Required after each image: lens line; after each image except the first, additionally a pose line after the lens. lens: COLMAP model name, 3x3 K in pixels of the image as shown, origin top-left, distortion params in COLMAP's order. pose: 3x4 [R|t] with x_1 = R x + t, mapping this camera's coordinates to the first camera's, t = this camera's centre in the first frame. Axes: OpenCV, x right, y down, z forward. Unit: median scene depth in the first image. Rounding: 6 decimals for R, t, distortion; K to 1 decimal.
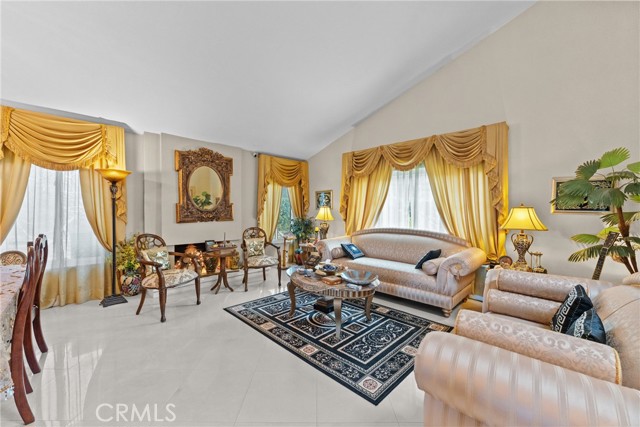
lens RADIAL K [[256.3, 0, 318.2], [0, 256.3, 212.0], [0, 0, 1]] dist [-0.002975, -0.001140]
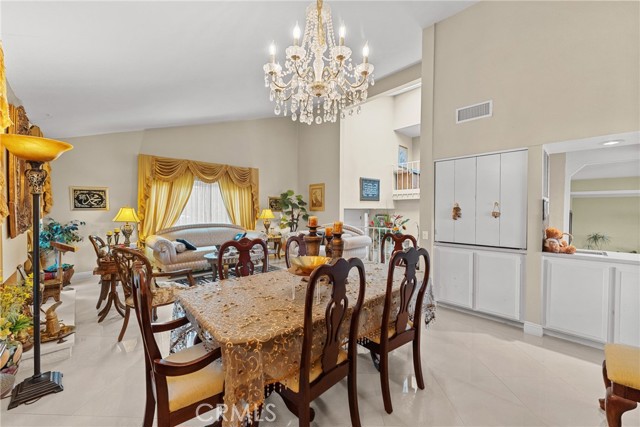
lens RADIAL K [[256.3, 0, 318.6], [0, 256.3, 214.9], [0, 0, 1]] dist [-0.002975, -0.001140]
pose [[0.021320, -0.026287, 0.999427, -1.155932], [0.004851, 0.999645, 0.026189, -0.018585], [-0.999761, 0.004290, 0.021440, 0.371997]]
